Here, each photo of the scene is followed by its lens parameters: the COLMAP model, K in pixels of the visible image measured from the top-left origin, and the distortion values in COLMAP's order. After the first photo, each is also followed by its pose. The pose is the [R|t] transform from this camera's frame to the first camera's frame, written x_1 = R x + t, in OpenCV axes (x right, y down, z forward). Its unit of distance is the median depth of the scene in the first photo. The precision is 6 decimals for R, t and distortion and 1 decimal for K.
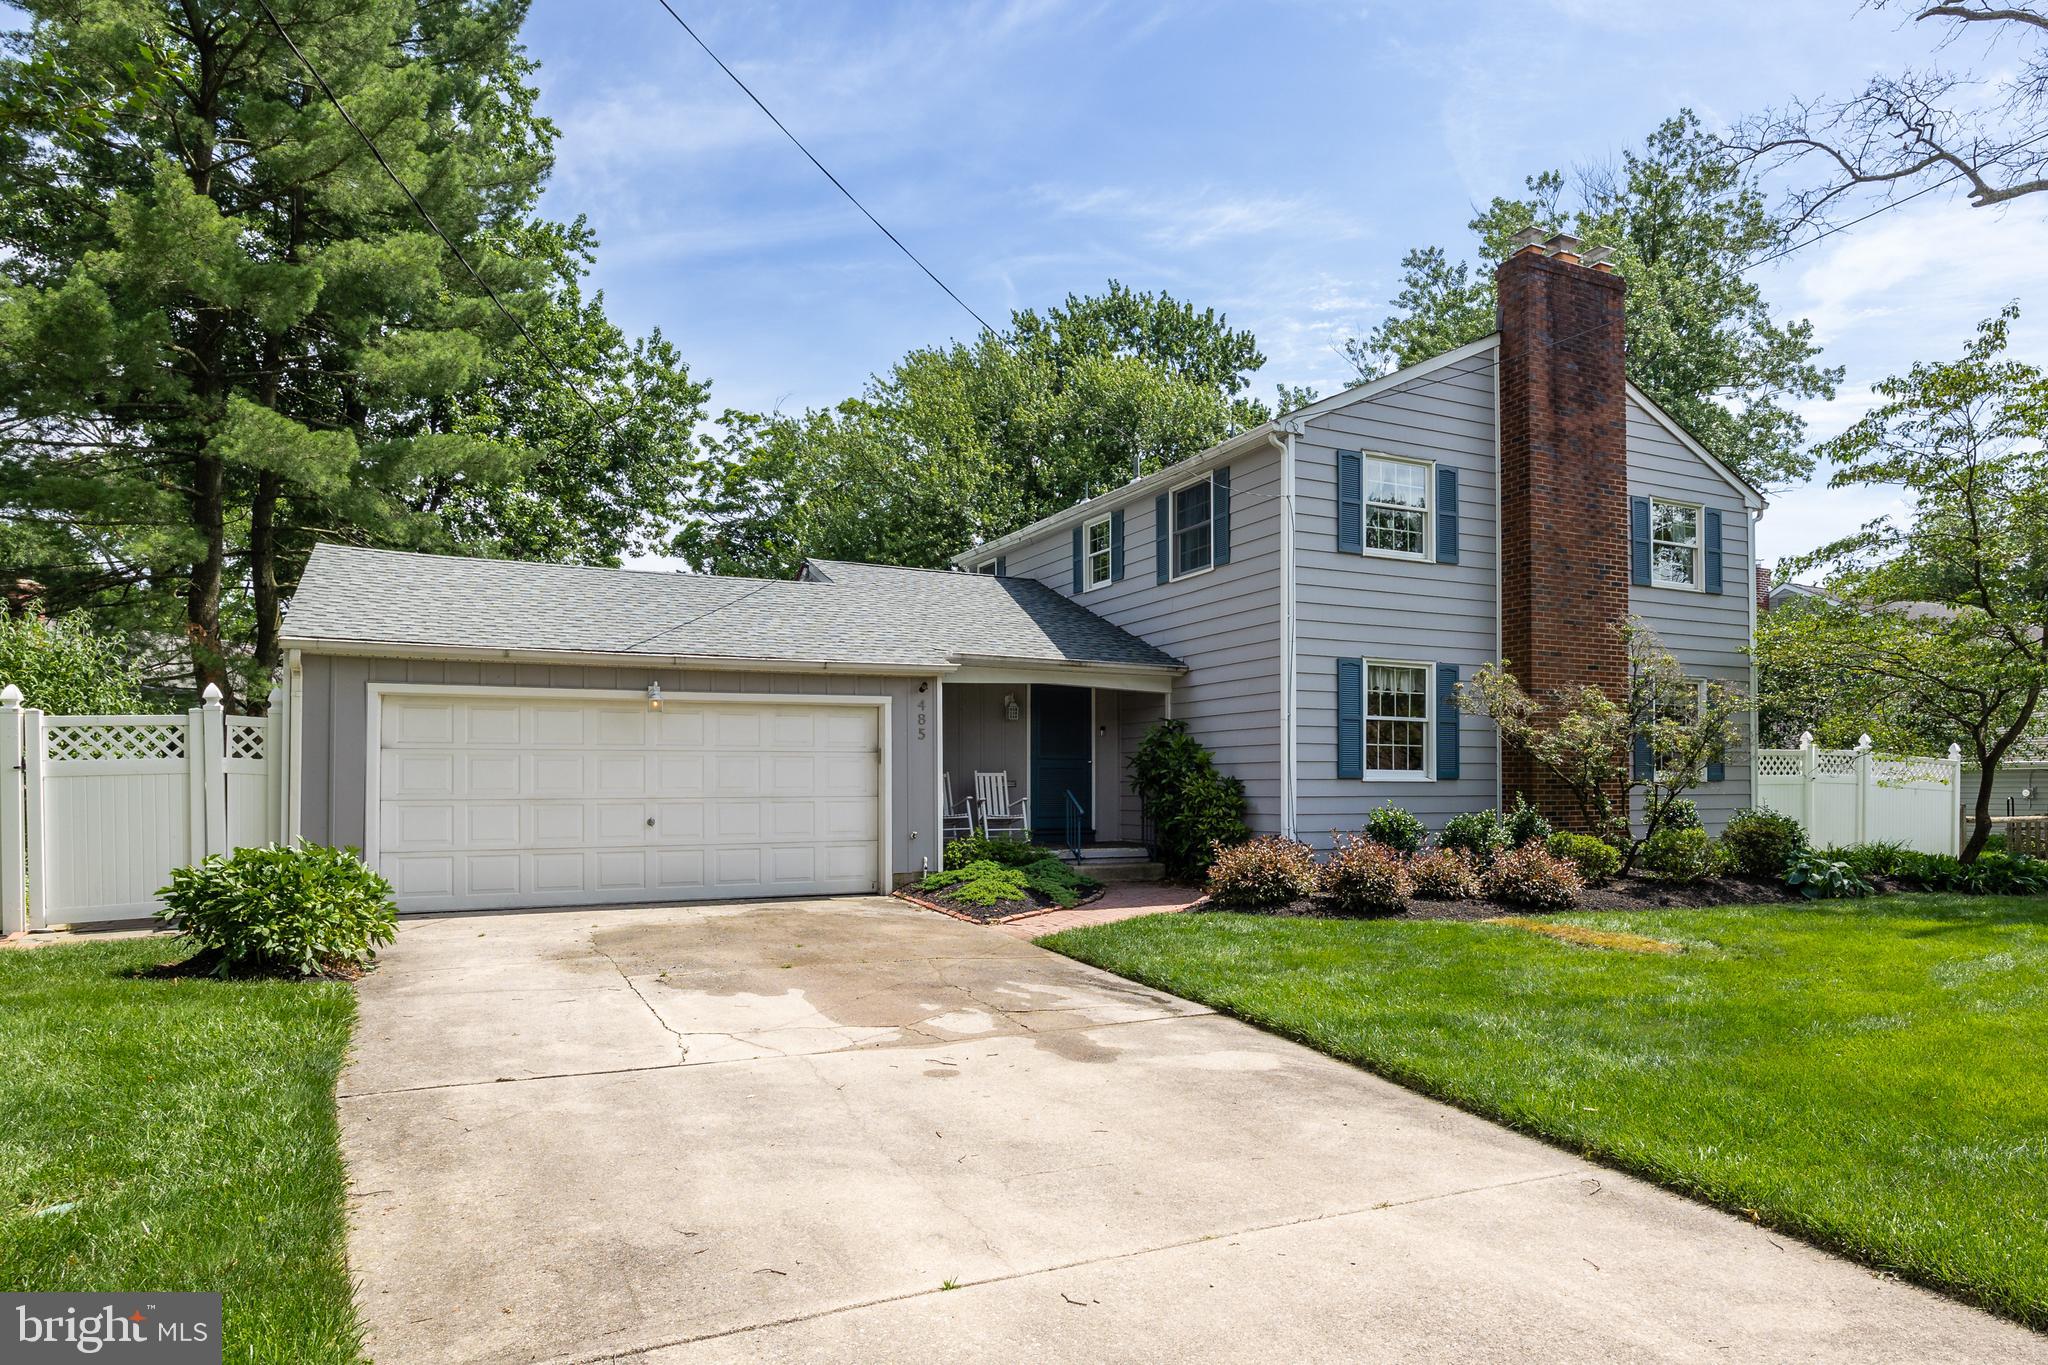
lens RADIAL K [[1120.6, 0, 976.4], [0, 1120.6, 762.6], [0, 0, 1]] dist [-0.006779, -0.001522]
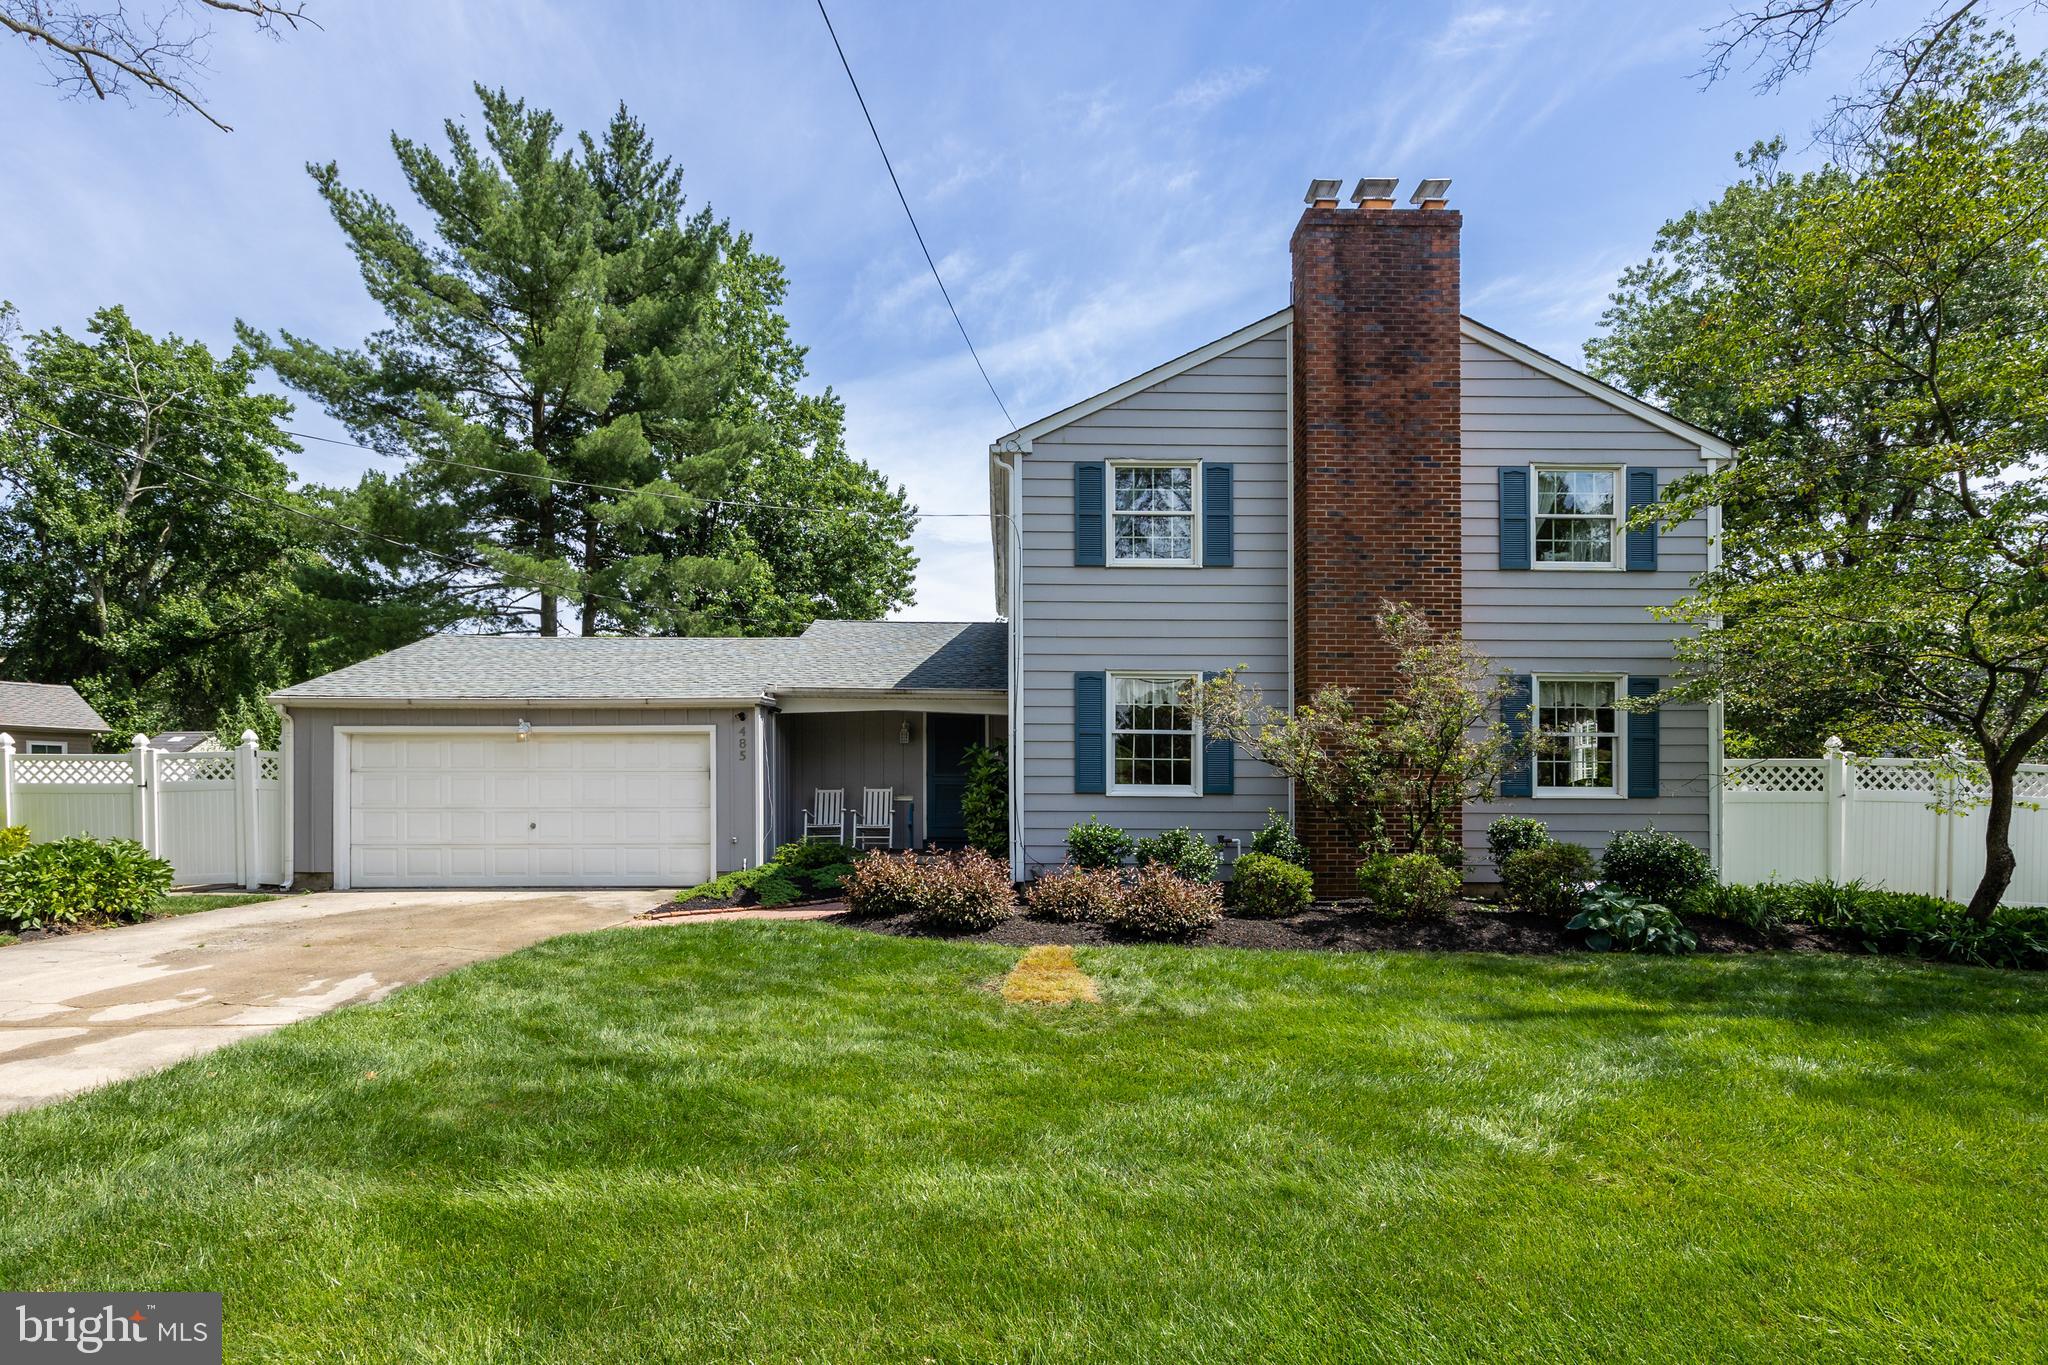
lens RADIAL K [[830.8, 0, 1024.7], [0, 830.8, 794.0], [0, 0, 1]] dist [0.003626, 0.000384]
pose [[0.919810, 0.000825, -0.392362, 0.548429], [0.003849, 0.999931, 0.011126, 0.006198], [0.392344, -0.011744, 0.919743, 0.287166]]
